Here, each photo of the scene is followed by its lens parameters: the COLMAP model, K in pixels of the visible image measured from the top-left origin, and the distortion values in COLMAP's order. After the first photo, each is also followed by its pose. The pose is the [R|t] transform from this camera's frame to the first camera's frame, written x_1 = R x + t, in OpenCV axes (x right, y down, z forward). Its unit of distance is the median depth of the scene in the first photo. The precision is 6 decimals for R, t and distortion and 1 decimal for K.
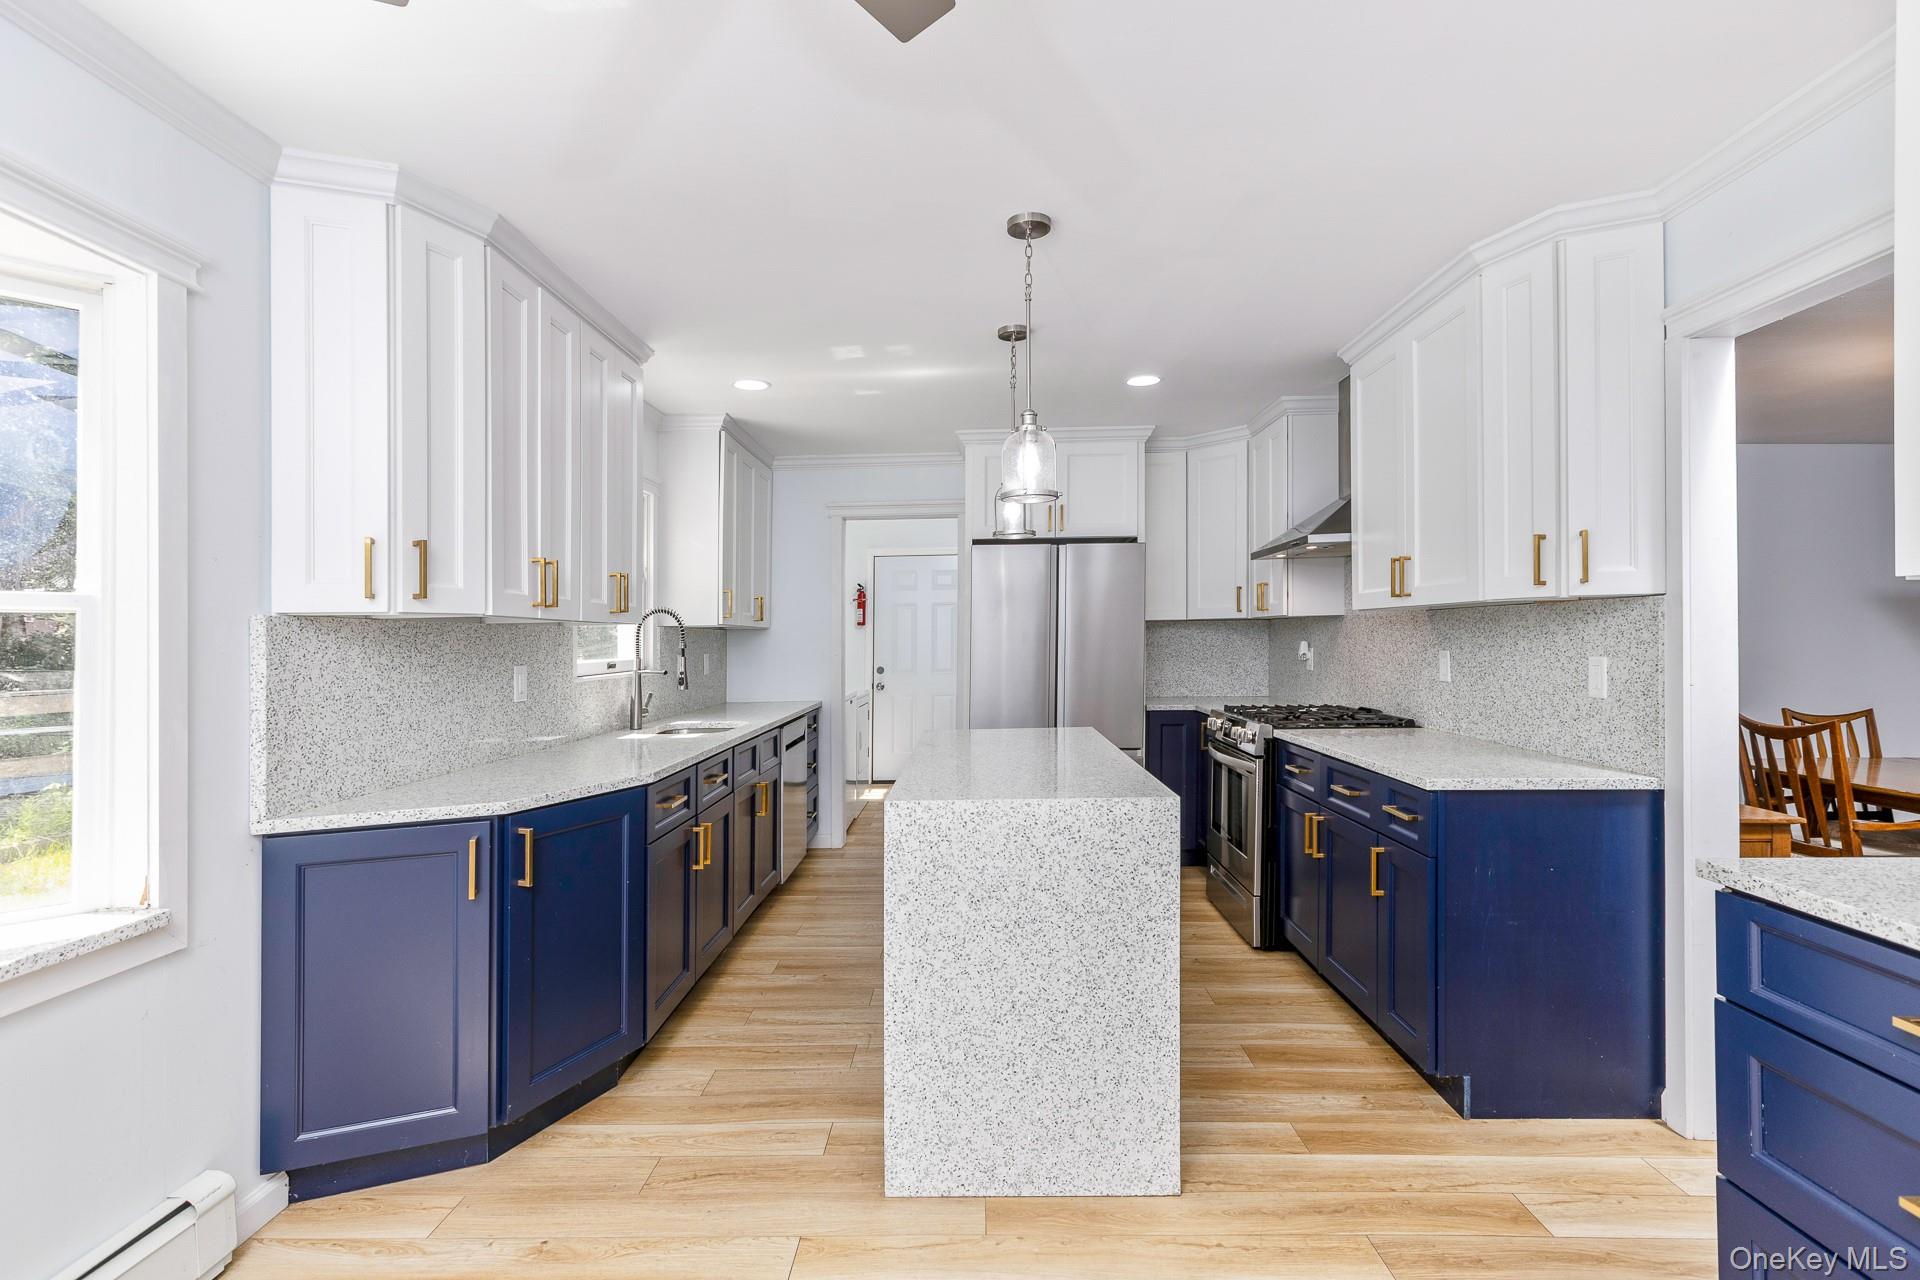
lens RADIAL K [[890.7, 0, 916.6], [0, 890.7, 681.8], [0, 0, 1]] dist [0.008722, -0.004434]
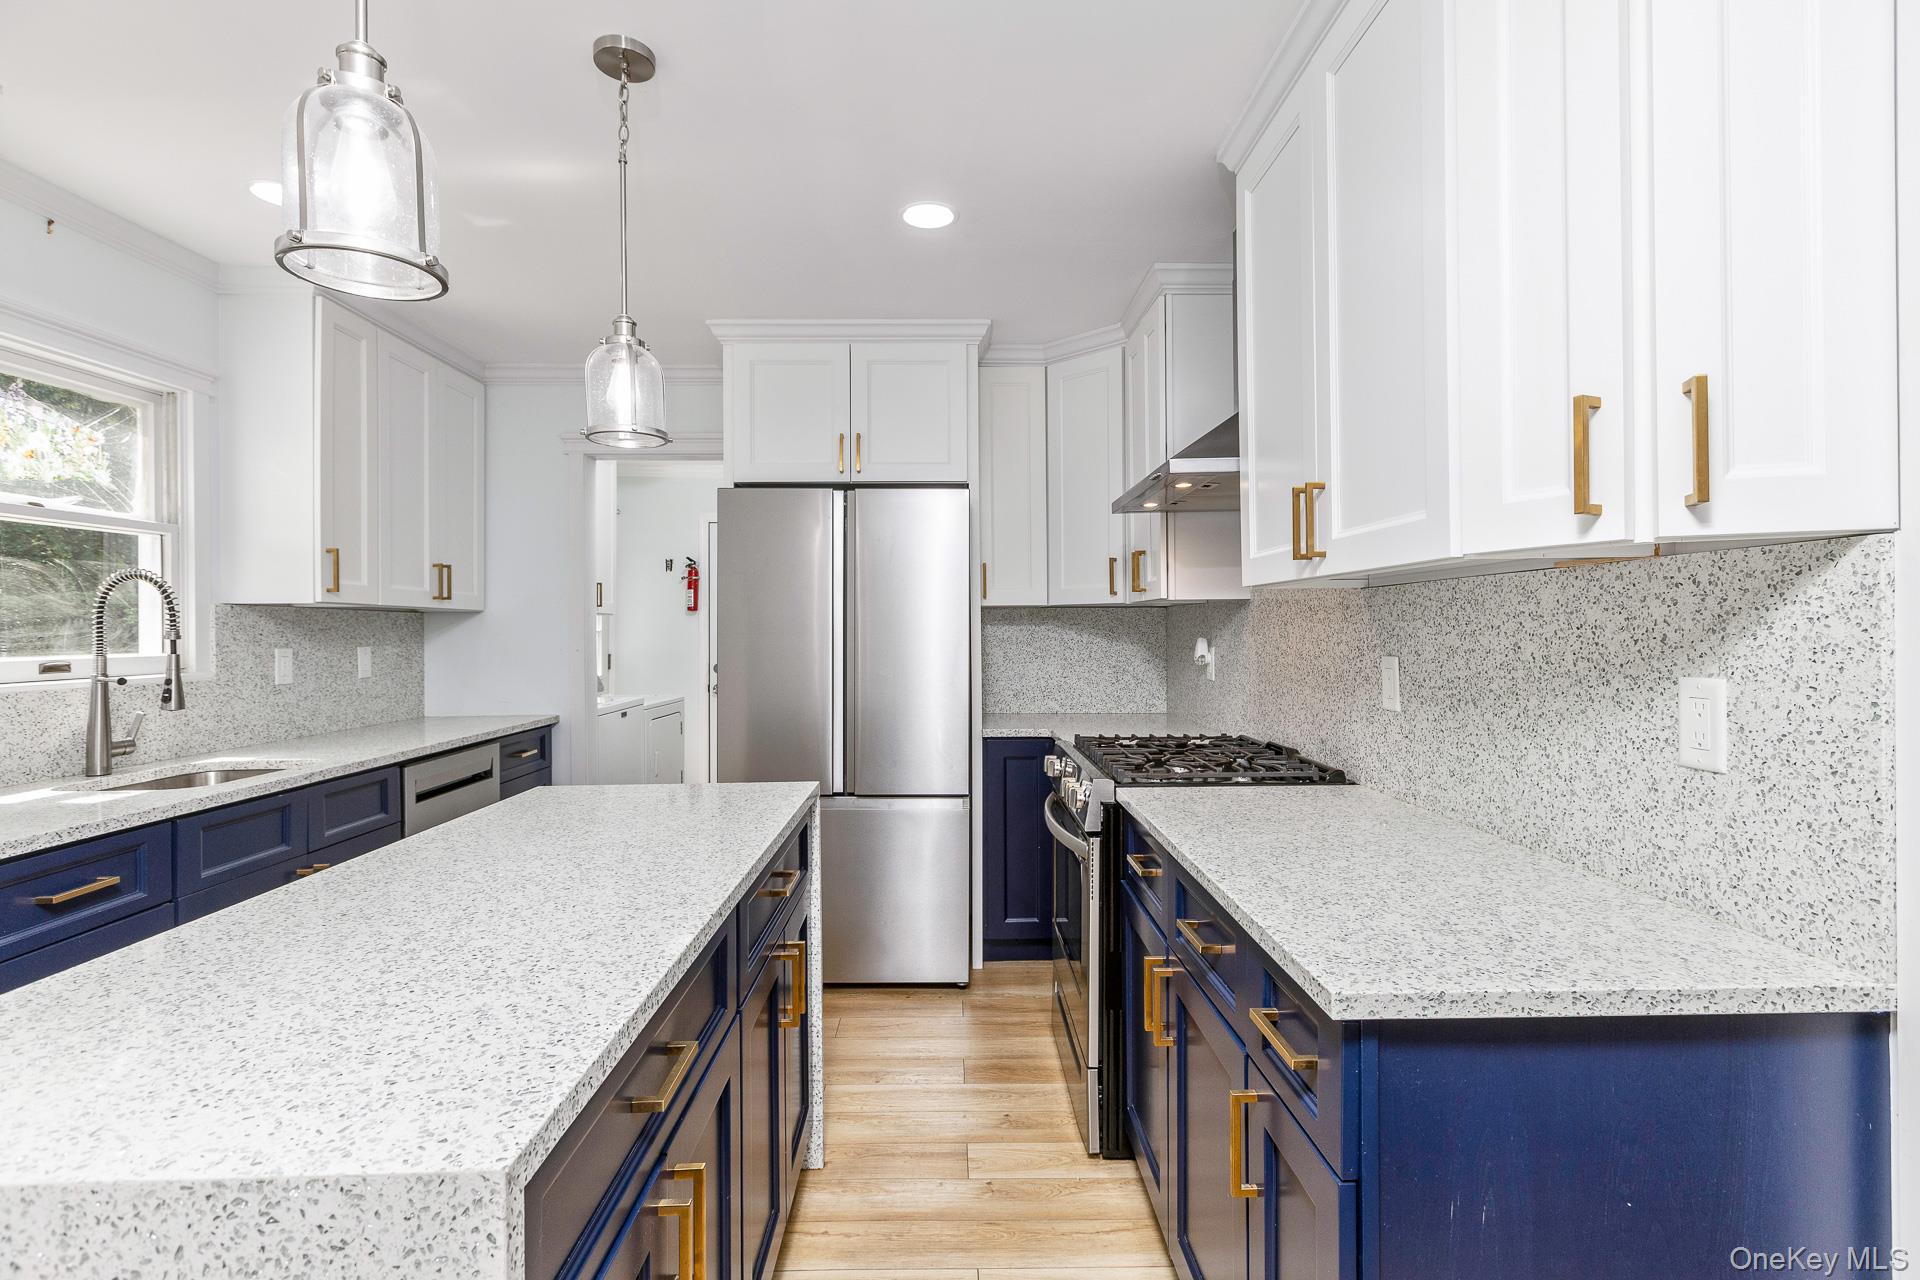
lens RADIAL K [[890.7, 0, 976.4], [0, 890.7, 648.1], [0, 0, 1]] dist [0.008722, -0.004434]
pose [[0.996162, 0.007869, 0.087176, 0.298272], [-0.005272, 0.999537, -0.029978, -0.023530], [-0.087371, 0.029404, 0.995742, 0.486869]]
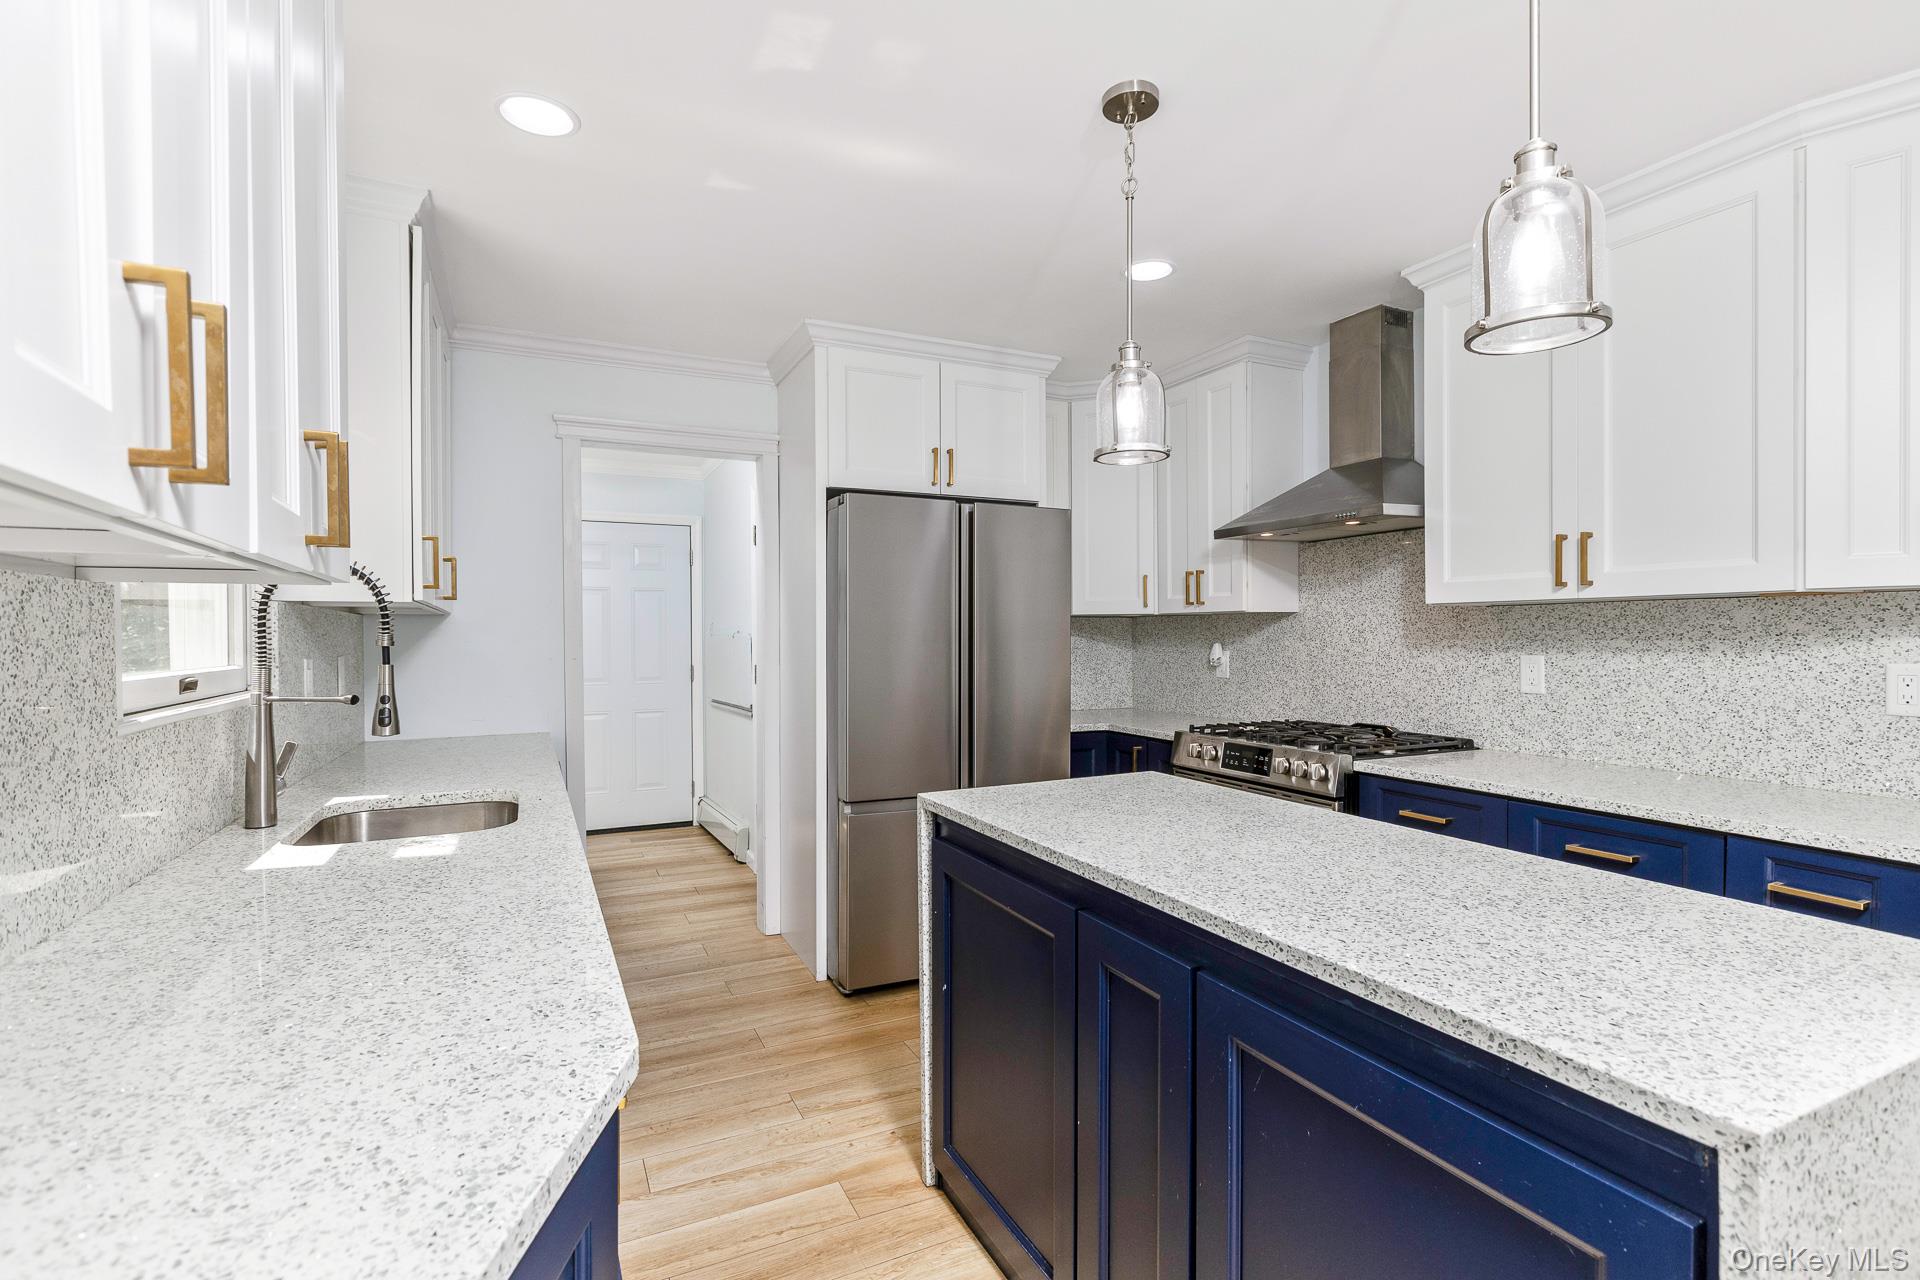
lens RADIAL K [[890.7, 0, 908.5], [0, 890.7, 679.0], [0, 0, 1]] dist [0.008722, -0.004434]
pose [[0.877336, -0.011335, 0.479743, -0.329181], [0.013599, 0.999907, -0.001246, -0.021826], [-0.479684, 0.007617, 0.877408, 0.613549]]
